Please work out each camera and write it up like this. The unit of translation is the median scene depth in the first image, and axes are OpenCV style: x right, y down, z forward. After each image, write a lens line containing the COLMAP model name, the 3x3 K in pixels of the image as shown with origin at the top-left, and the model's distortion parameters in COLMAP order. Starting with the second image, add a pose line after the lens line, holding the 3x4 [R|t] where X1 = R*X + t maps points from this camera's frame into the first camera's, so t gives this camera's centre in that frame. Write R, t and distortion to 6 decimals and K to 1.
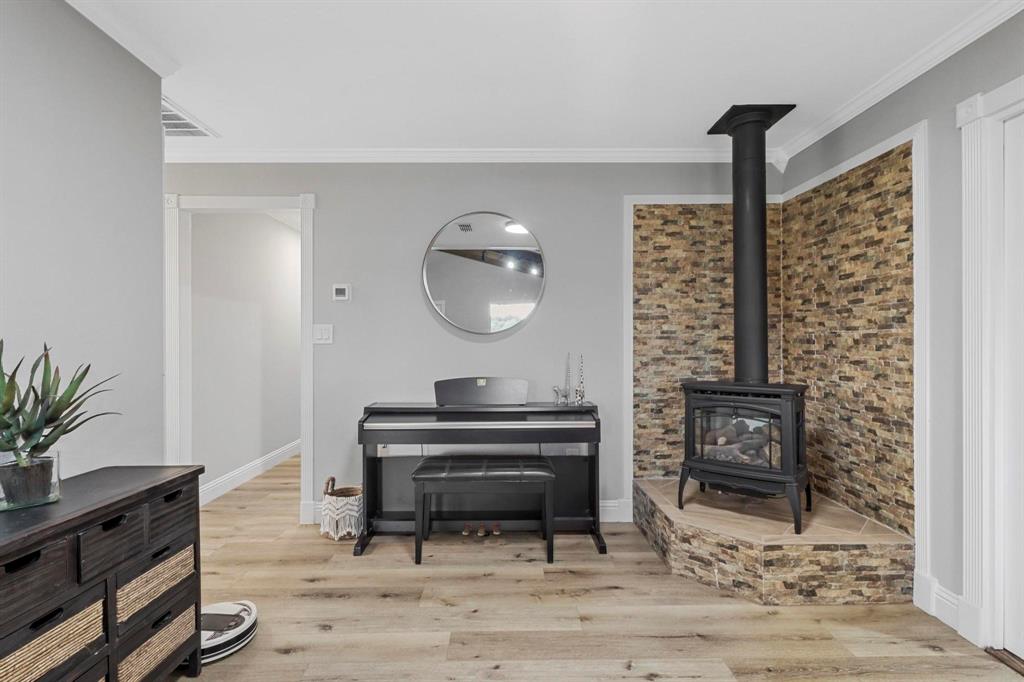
lens RADIAL K [[474.5, 0, 507.7], [0, 474.5, 341.2], [0, 0, 1]] dist [-0.002402, -0.000750]
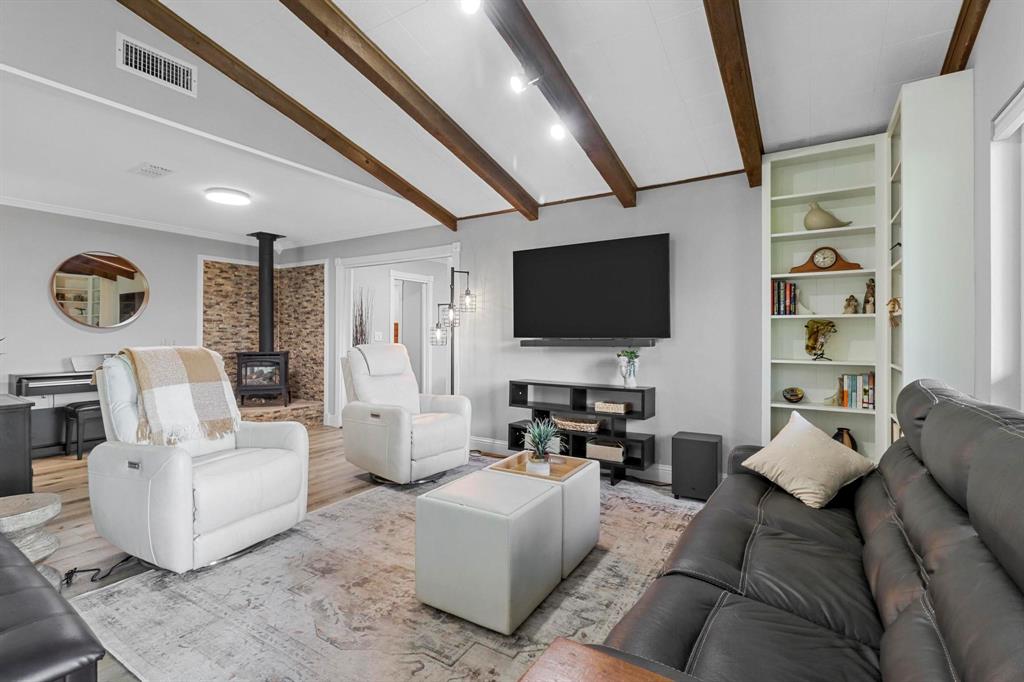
lens RADIAL K [[474.5, 0, 510.4], [0, 474.5, 332.7], [0, 0, 1]] dist [-0.002402, -0.000750]
pose [[0.542605, 0.005496, 0.839970, -0.757627], [-0.006213, 0.999977, -0.002529, -0.004859], [-0.839965, -0.003847, 0.542627, -1.208320]]
